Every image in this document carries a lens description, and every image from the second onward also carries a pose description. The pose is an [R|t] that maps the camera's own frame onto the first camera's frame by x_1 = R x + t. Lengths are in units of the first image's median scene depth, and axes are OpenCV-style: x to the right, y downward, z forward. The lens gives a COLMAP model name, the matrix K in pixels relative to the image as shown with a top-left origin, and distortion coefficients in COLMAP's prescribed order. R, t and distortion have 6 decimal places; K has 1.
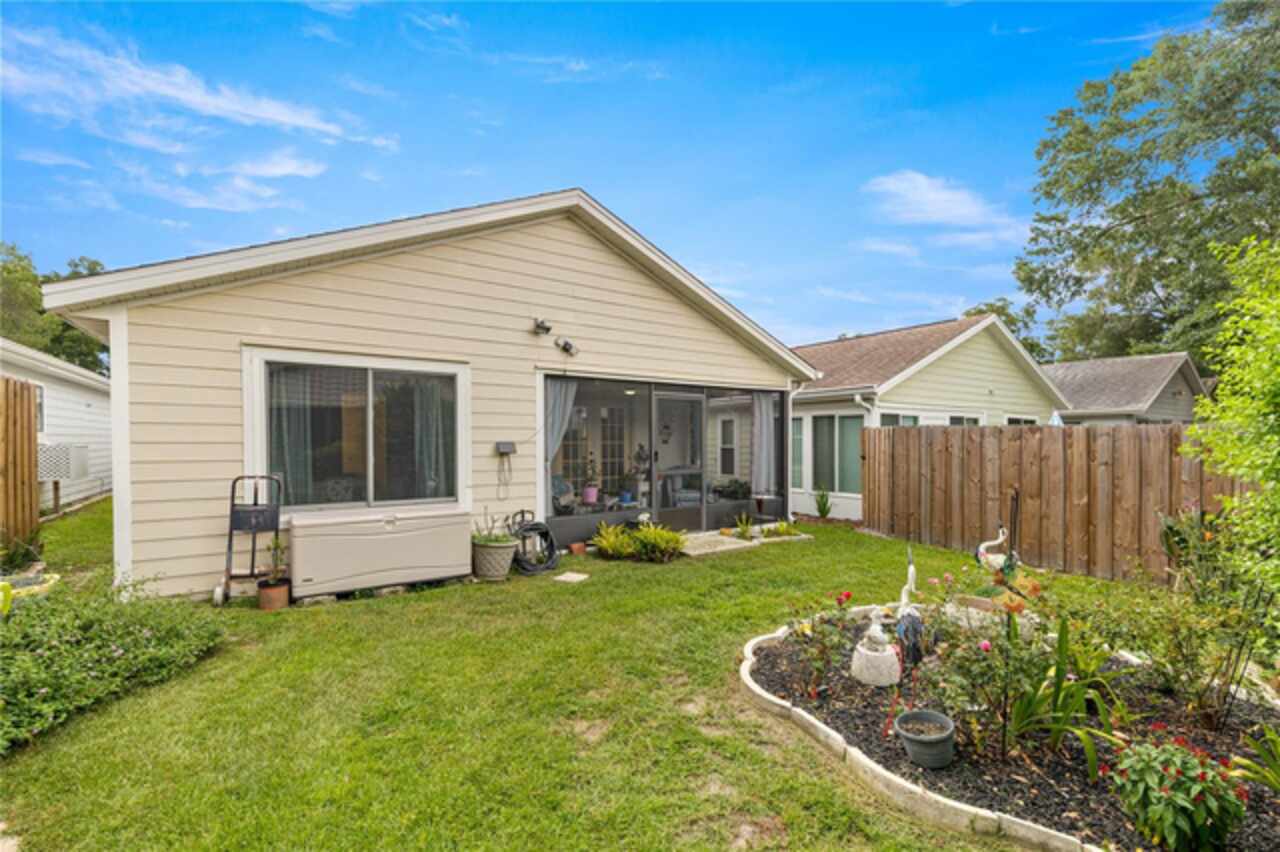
lens RADIAL K [[535.0, 0, 638.6], [0, 535.0, 439.0], [0, 0, 1]] dist [0.002270, 0.000064]
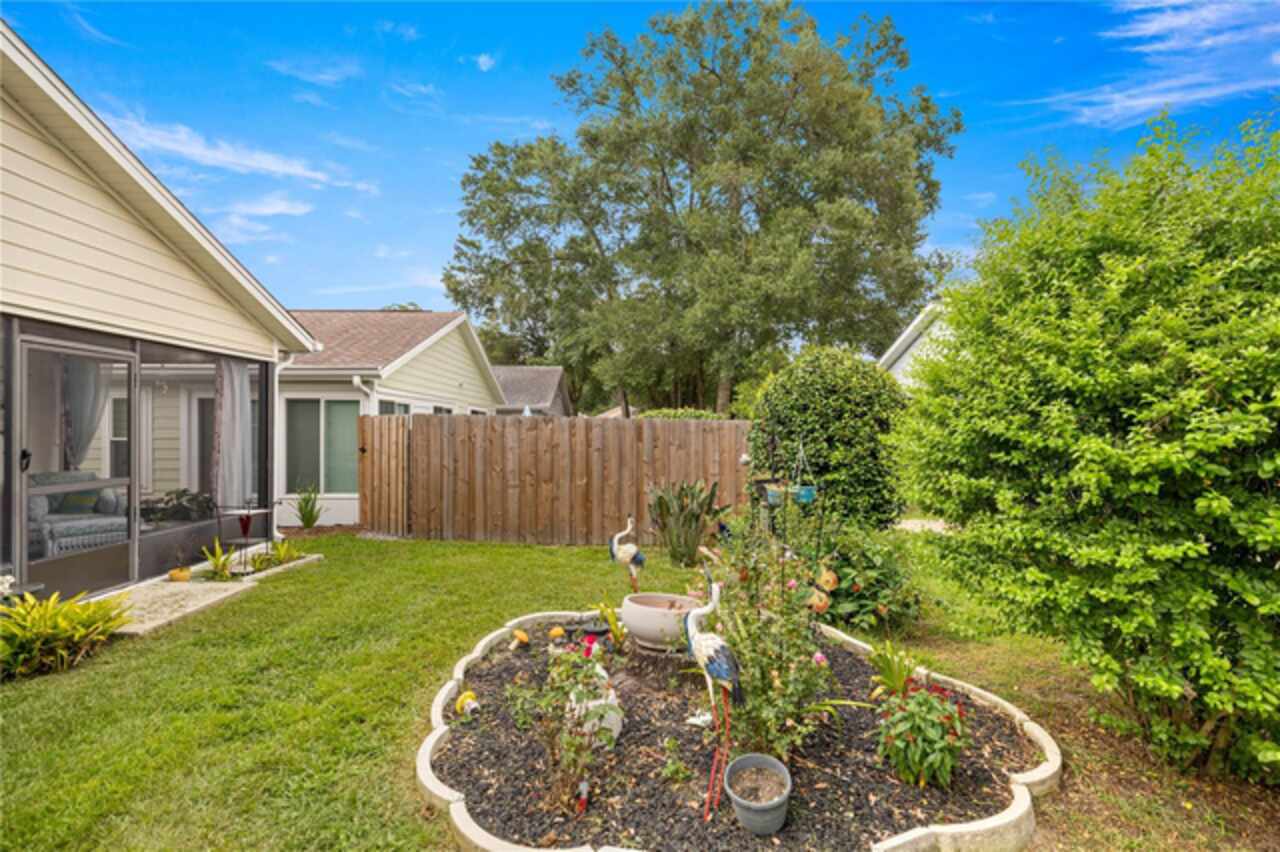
lens RADIAL K [[535.0, 0, 642.9], [0, 535.0, 427.7], [0, 0, 1]] dist [0.002270, 0.000064]
pose [[0.545636, 0.004789, 0.838009, -0.061133], [-0.003152, 0.999988, -0.003663, 0.000629], [-0.838016, -0.000643, 0.545645, 0.174344]]
